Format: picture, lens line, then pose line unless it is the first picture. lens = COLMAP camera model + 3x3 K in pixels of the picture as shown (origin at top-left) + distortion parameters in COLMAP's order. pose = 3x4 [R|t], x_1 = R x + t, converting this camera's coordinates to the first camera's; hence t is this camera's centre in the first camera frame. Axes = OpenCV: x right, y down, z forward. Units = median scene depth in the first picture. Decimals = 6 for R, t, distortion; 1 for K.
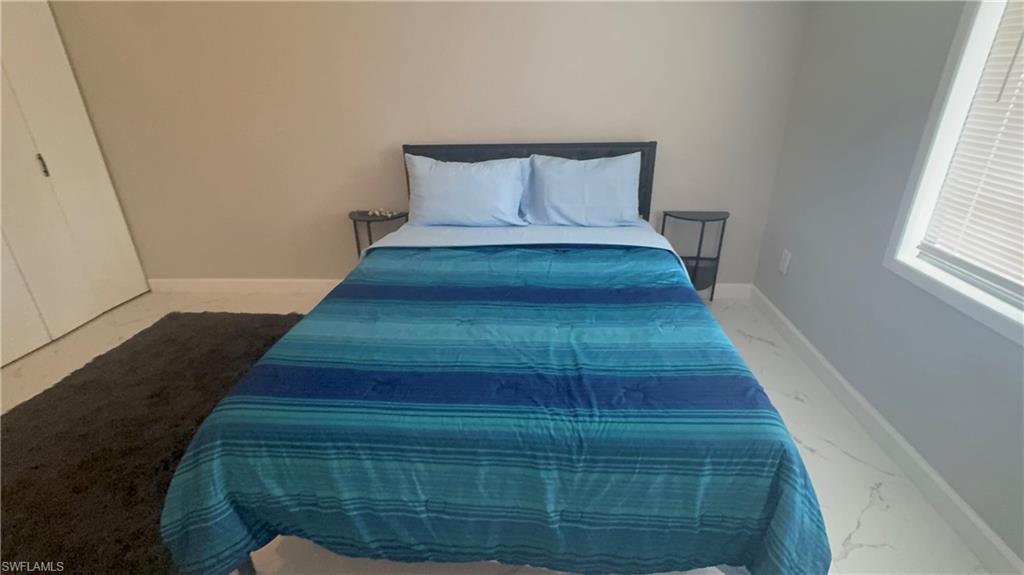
lens RADIAL K [[475.8, 0, 512.0], [0, 475.8, 287.5], [0, 0, 1]] dist [0.000695, 0.000025]
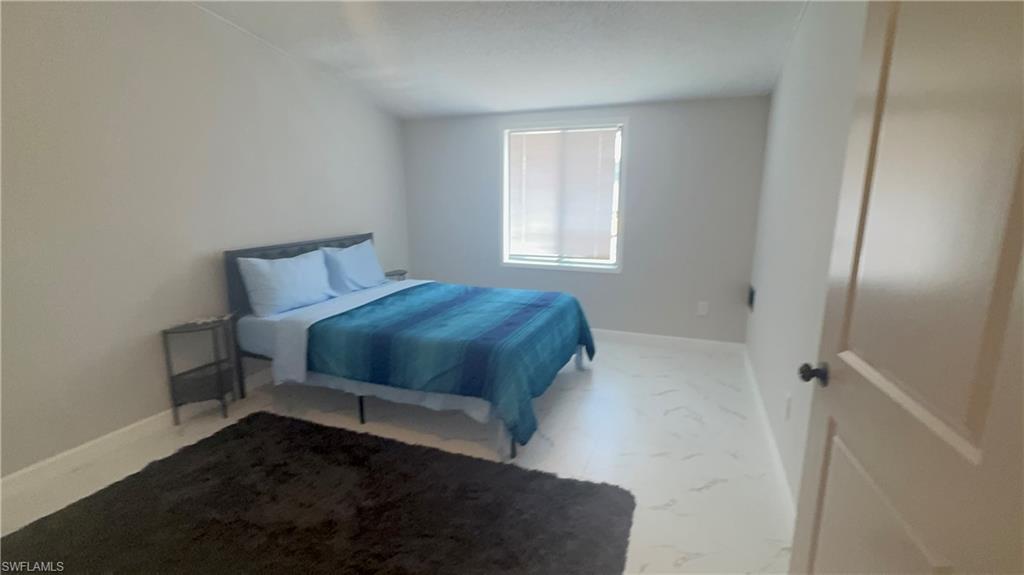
lens RADIAL K [[475.8, 0, 512.0], [0, 475.8, 287.5], [0, 0, 1]] dist [0.000695, 0.000025]
pose [[0.283119, -0.164038, 0.944952, -1.119764], [0.386251, 0.921334, 0.044213, -0.021370], [-0.877869, 0.352471, 0.324207, 0.116488]]
